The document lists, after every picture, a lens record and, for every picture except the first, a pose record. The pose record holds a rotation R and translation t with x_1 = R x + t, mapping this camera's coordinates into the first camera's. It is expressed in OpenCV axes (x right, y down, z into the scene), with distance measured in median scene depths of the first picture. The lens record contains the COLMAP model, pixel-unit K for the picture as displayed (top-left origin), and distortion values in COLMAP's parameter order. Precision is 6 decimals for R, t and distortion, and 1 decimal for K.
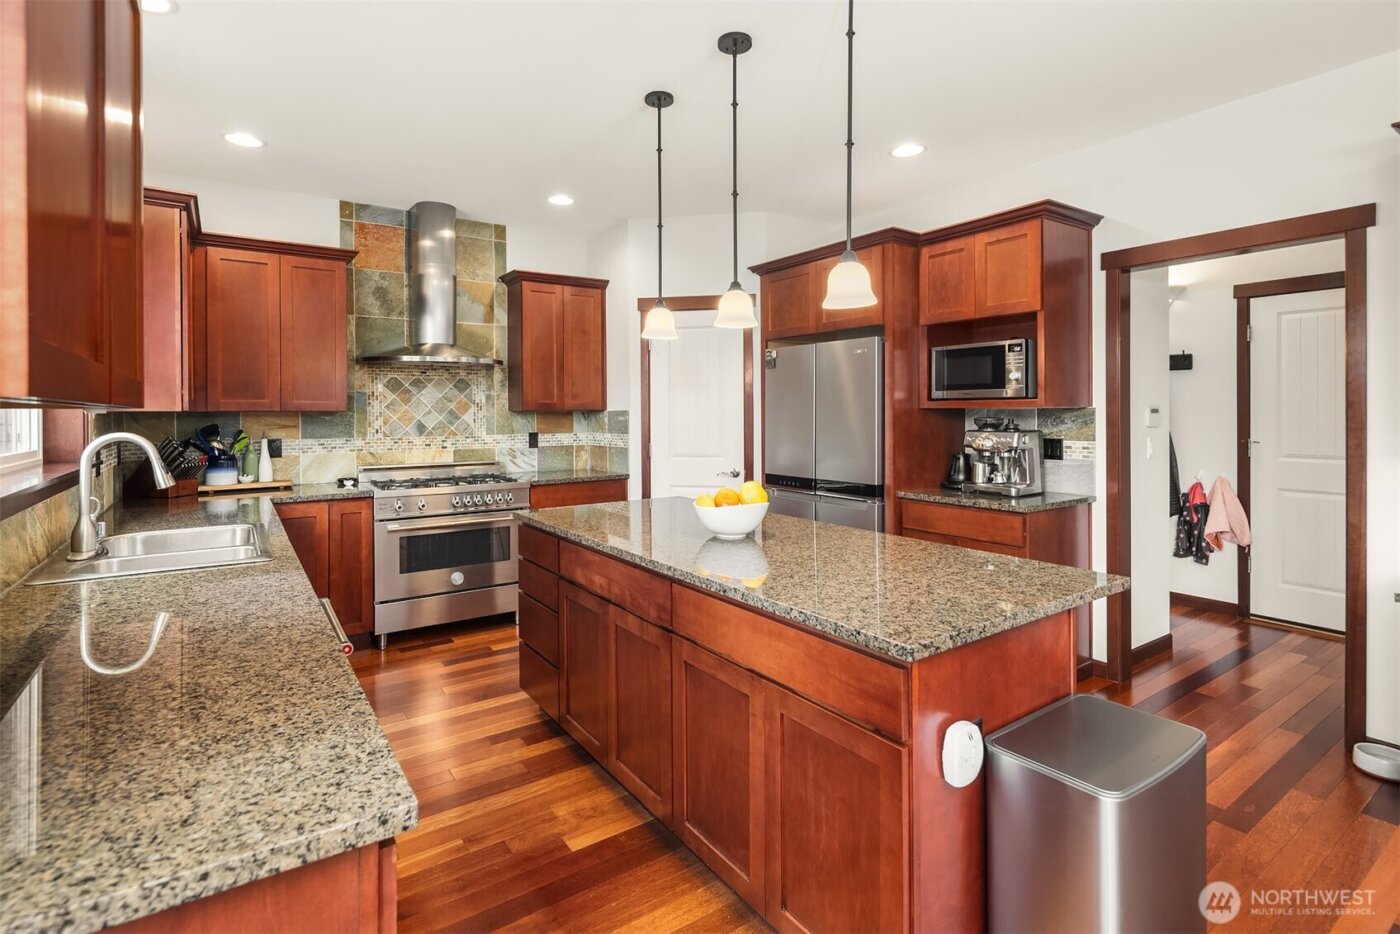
lens RADIAL K [[672.1, 0, 696.0], [0, 672.1, 420.1], [0, 0, 1]] dist [0.001720, -0.000389]
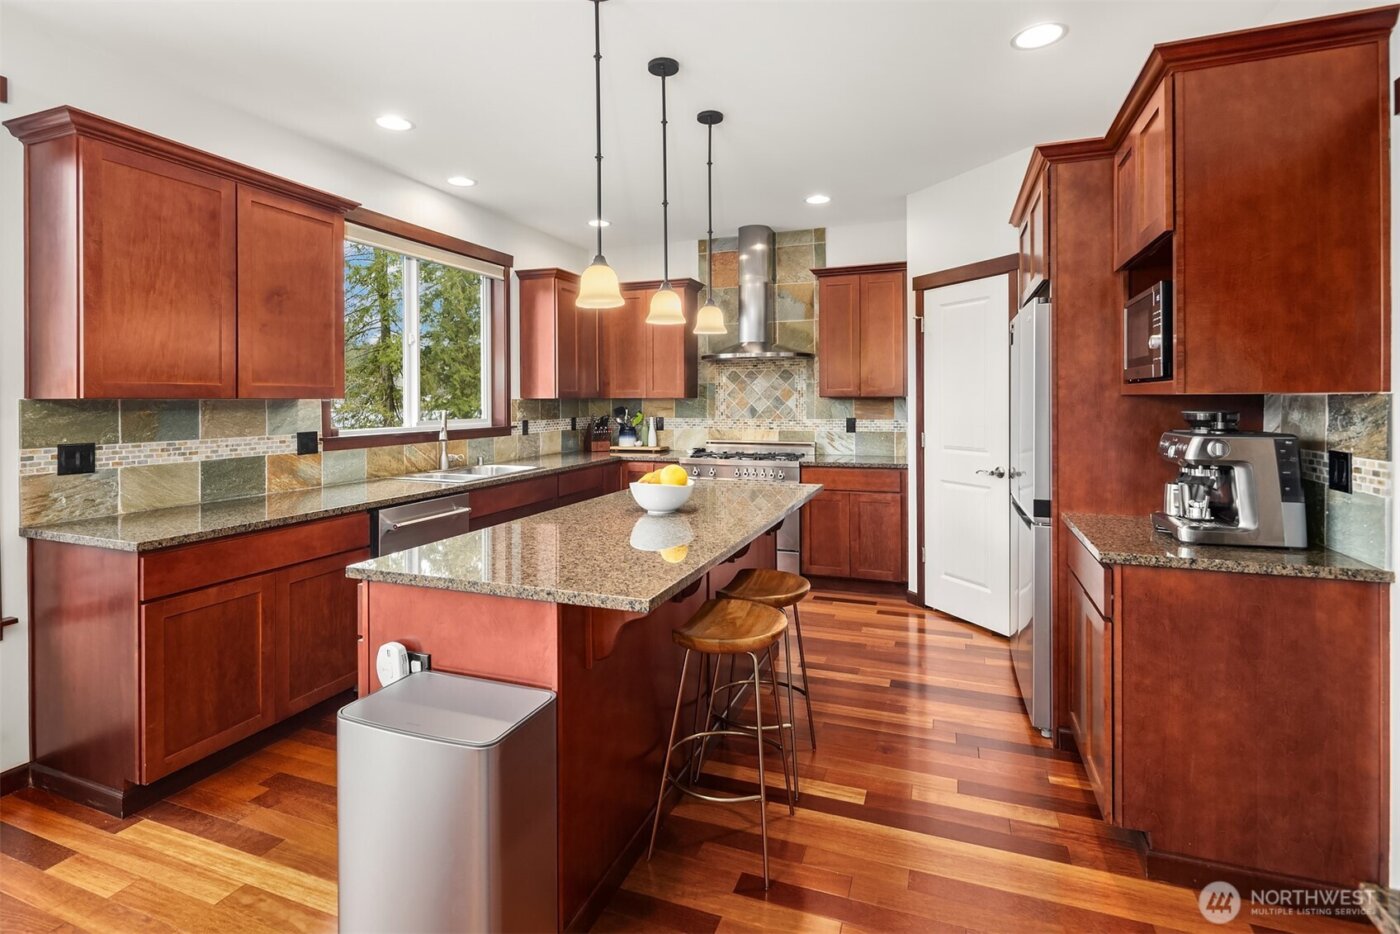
lens RADIAL K [[675.8, 0, 699.8], [0, 675.8, 400.9], [0, 0, 1]] dist [0.001908, 0.000081]
pose [[0.566102, 0.004603, -0.824323, 0.559909], [-0.008519, 0.999964, -0.000267, -0.006663], [0.824291, 0.007174, 0.566120, 0.234917]]
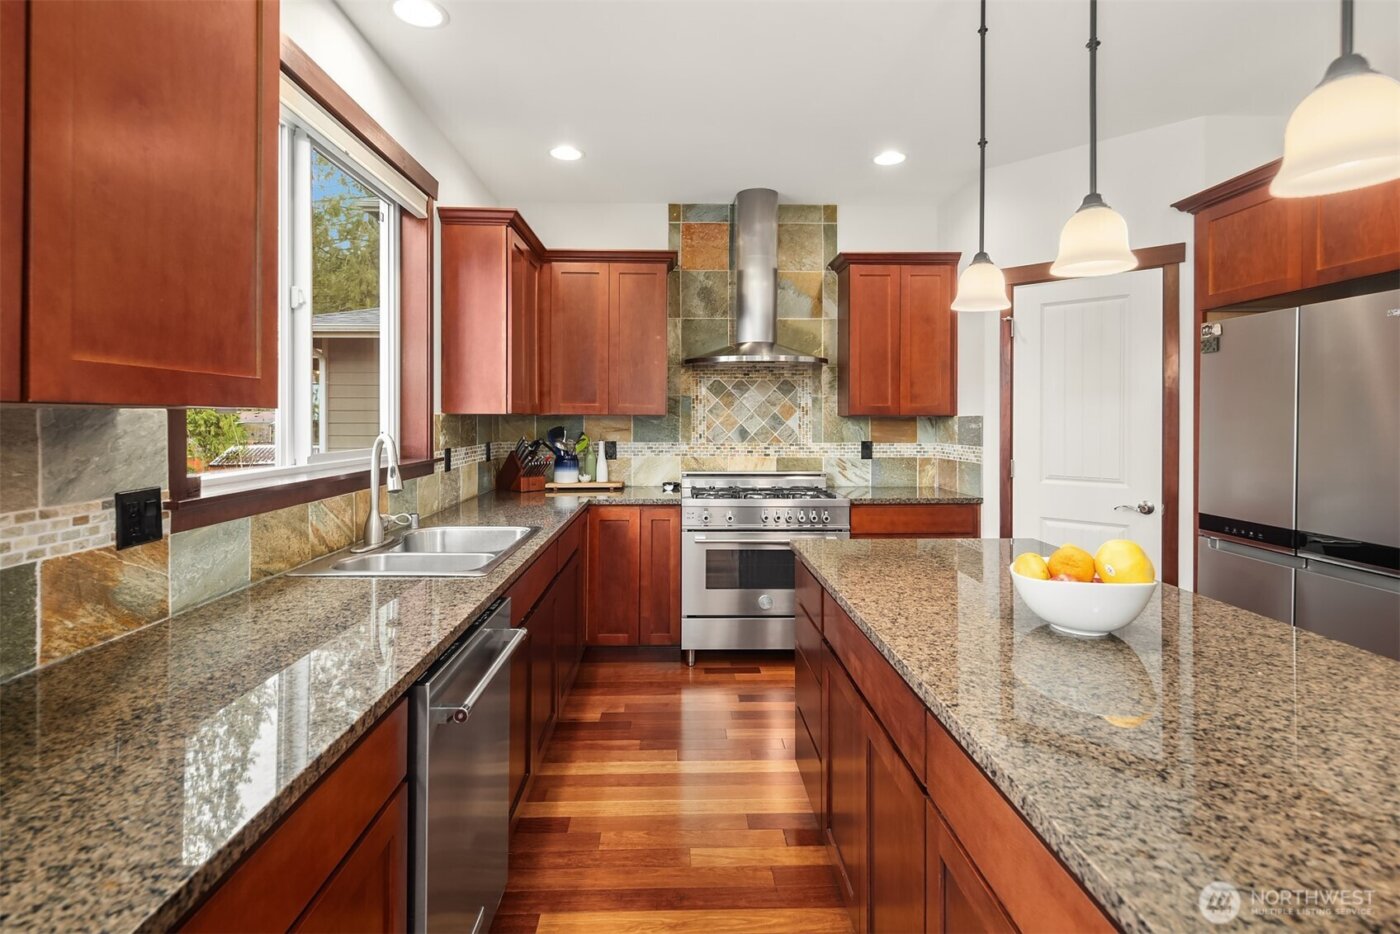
lens RADIAL K [[672.1, 0, 696.0], [0, 672.1, 420.1], [0, 0, 1]] dist [0.001720, -0.000389]
pose [[0.837038, 0.008606, -0.547077, 0.050886], [-0.013263, 0.999902, -0.004564, -0.001761], [0.546983, 0.011076, 0.837070, 0.182624]]
